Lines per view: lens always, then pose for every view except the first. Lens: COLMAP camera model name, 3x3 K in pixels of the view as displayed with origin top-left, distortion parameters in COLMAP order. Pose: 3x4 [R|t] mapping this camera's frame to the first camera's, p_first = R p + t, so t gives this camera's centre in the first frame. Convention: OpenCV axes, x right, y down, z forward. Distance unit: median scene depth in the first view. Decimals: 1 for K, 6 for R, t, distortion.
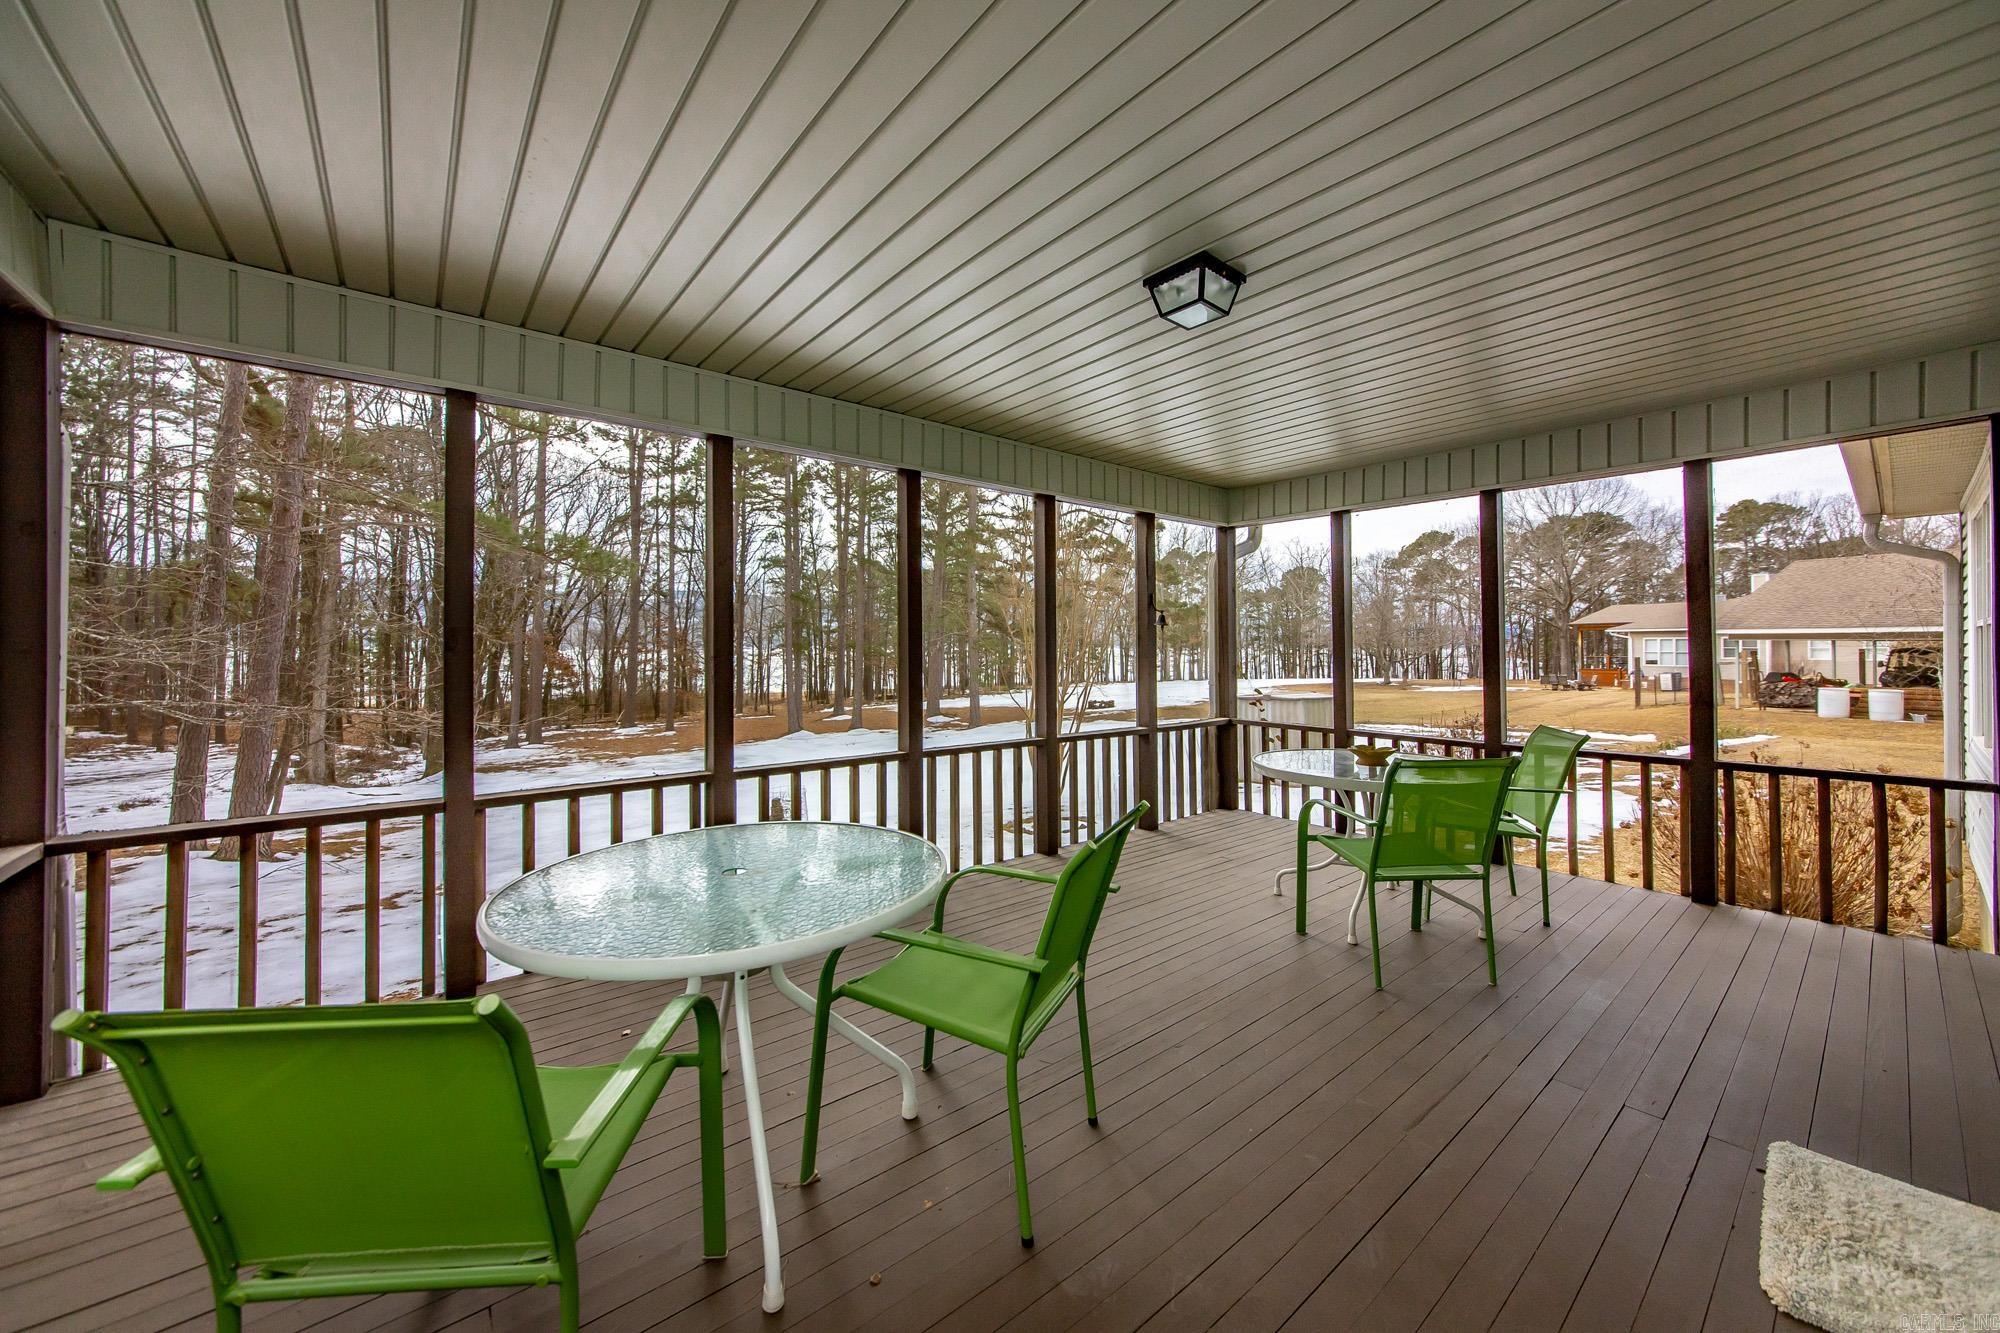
lens RADIAL K [[728.0, 0, 993.9], [0, 728.0, 660.9], [0, 0, 1]] dist [0.000023, -0.000010]
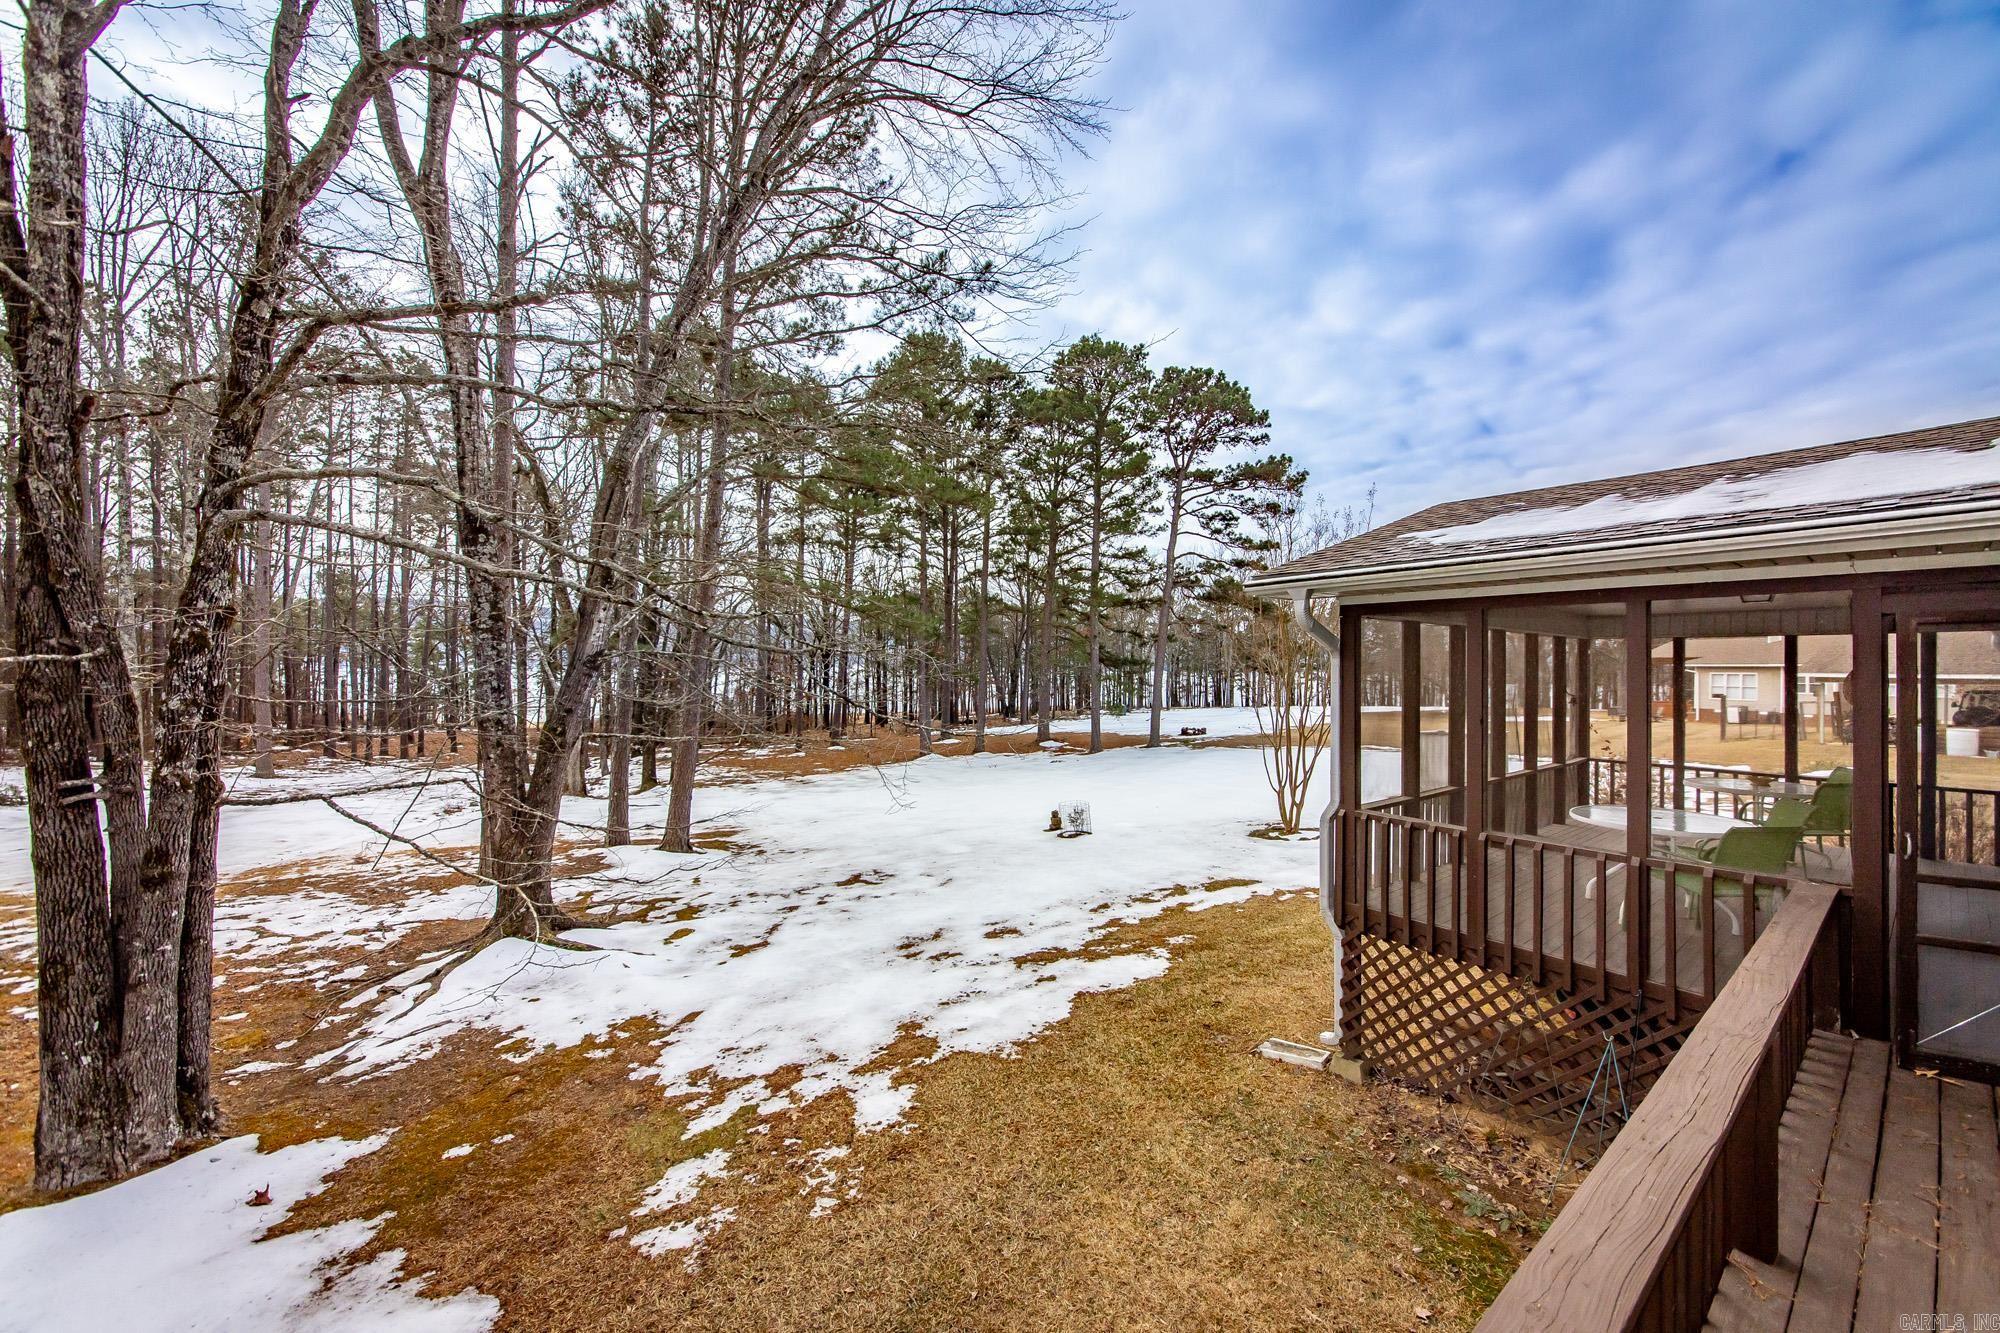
lens RADIAL K [[728.0, 0, 993.9], [0, 728.0, 660.9], [0, 0, 1]] dist [0.000023, -0.000010]
pose [[0.999669, 0.008431, -0.024302, -0.211754], [-0.009143, 0.999528, -0.029339, -0.016109], [0.024043, 0.029551, 0.999274, -0.140631]]
